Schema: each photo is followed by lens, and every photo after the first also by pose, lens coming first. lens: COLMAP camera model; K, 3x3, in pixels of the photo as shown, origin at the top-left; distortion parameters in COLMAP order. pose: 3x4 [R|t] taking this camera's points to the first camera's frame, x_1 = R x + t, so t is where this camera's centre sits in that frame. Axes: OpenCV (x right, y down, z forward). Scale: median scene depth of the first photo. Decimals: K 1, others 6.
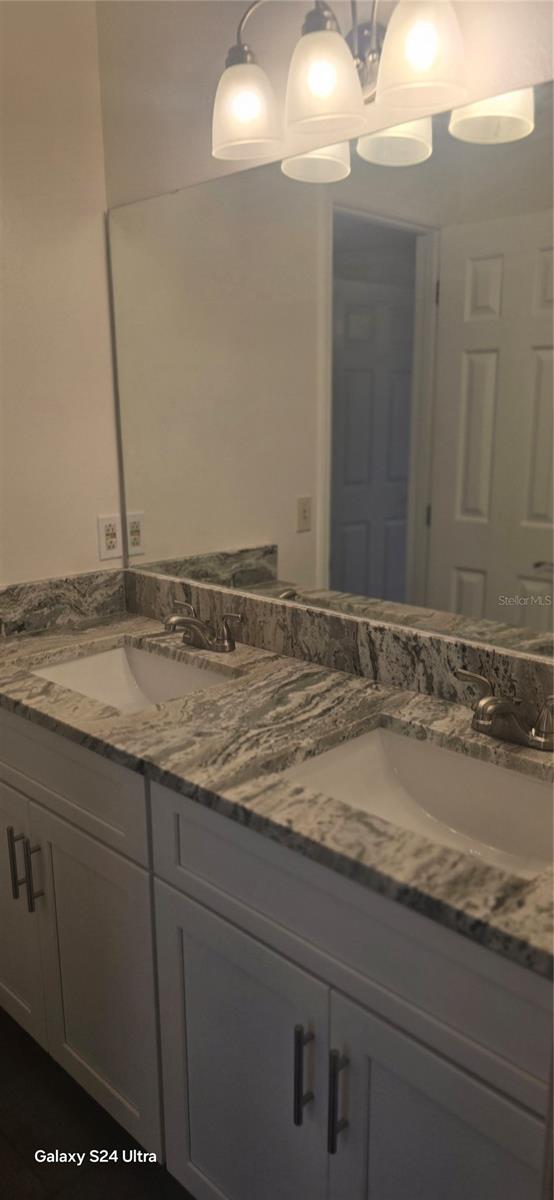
lens RADIAL K [[808.7, 0, 274.8], [0, 808.7, 604.4], [0, 0, 1]] dist [0.046490, -0.030814]
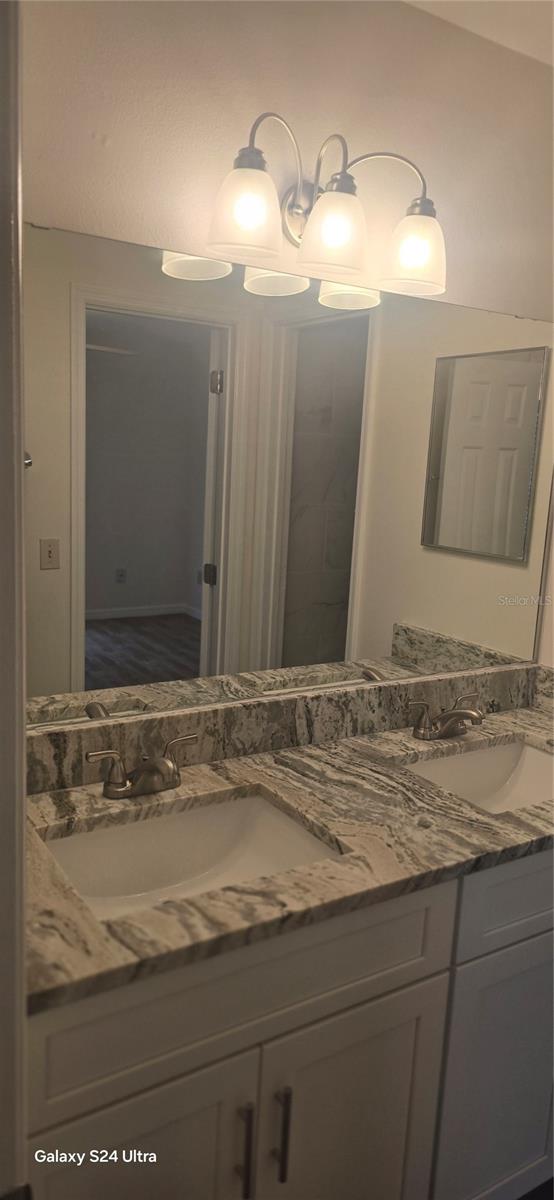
lens RADIAL K [[808.7, 0, 274.5], [0, 808.7, 594.8], [0, 0, 1]] dist [0.046490, -0.030814]
pose [[0.260797, -0.153616, 0.953094, -0.967519], [0.181788, 0.977412, 0.107792, -0.249098], [-0.948124, 0.145149, 0.282831, 0.728596]]
